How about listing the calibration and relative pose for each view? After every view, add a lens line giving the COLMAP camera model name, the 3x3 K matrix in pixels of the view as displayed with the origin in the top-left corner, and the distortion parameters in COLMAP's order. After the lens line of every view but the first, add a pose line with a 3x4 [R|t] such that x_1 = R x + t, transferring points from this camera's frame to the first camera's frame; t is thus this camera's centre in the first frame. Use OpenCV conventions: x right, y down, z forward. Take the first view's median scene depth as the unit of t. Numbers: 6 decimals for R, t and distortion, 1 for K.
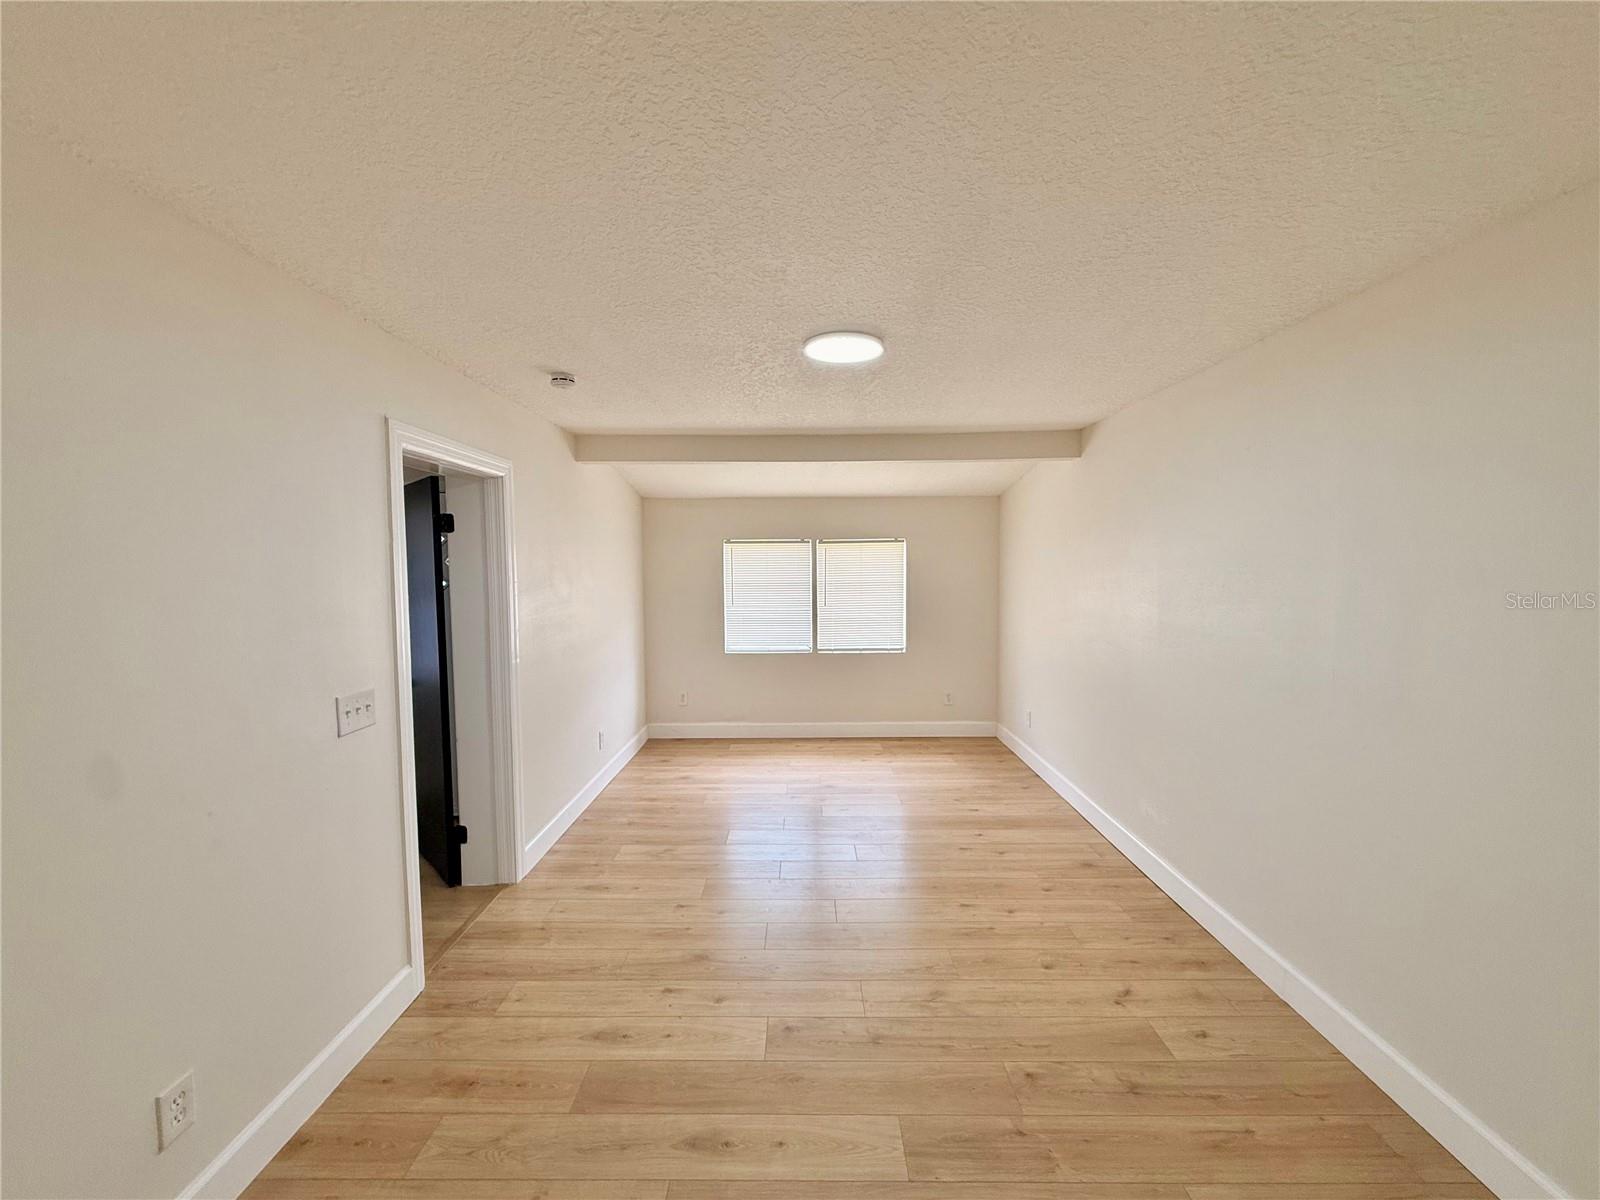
lens RADIAL K [[639.7, 0, 797.4], [0, 639.7, 599.2], [0, 0, 1]] dist [-0.000653, 0.000813]
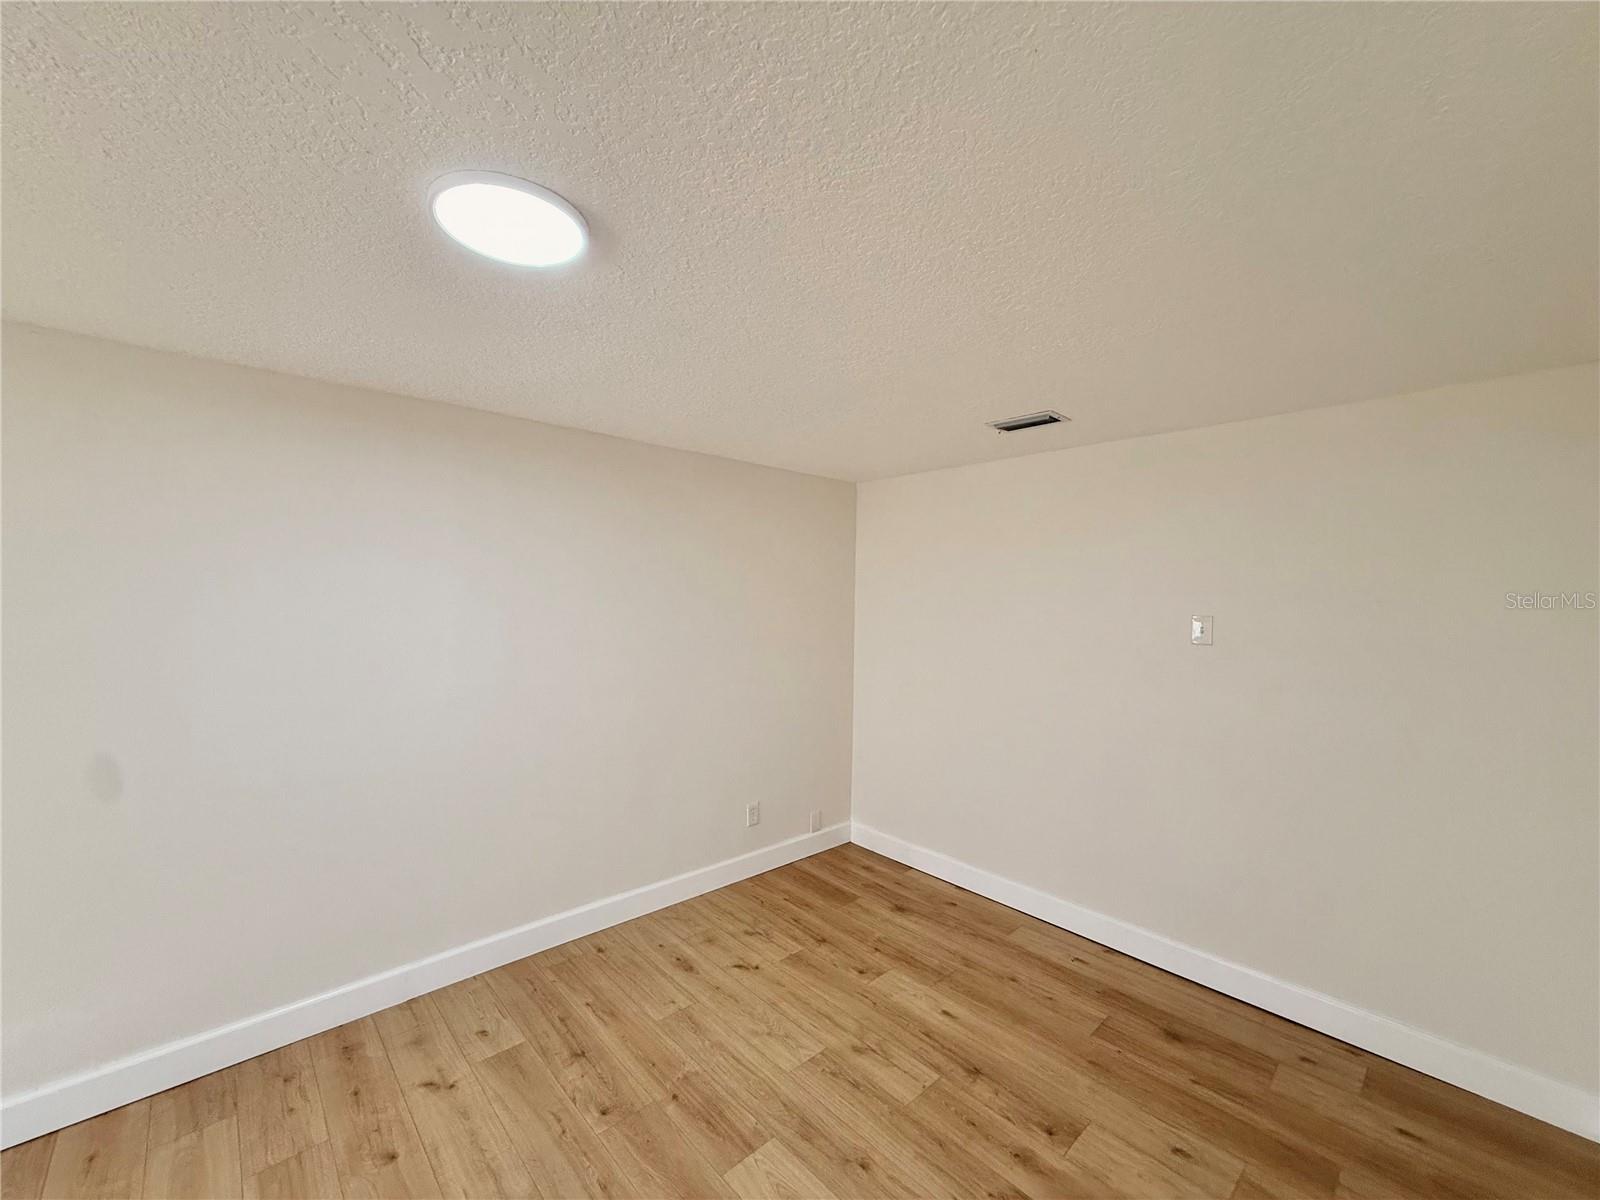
lens RADIAL K [[639.7, 0, 797.4], [0, 639.7, 599.2], [0, 0, 1]] dist [-0.000653, 0.000813]
pose [[-0.690331, -0.007023, 0.723460, -0.437030], [0.030922, 0.998753, 0.039201, -0.077122], [-0.722833, 0.049432, -0.689253, 1.082764]]
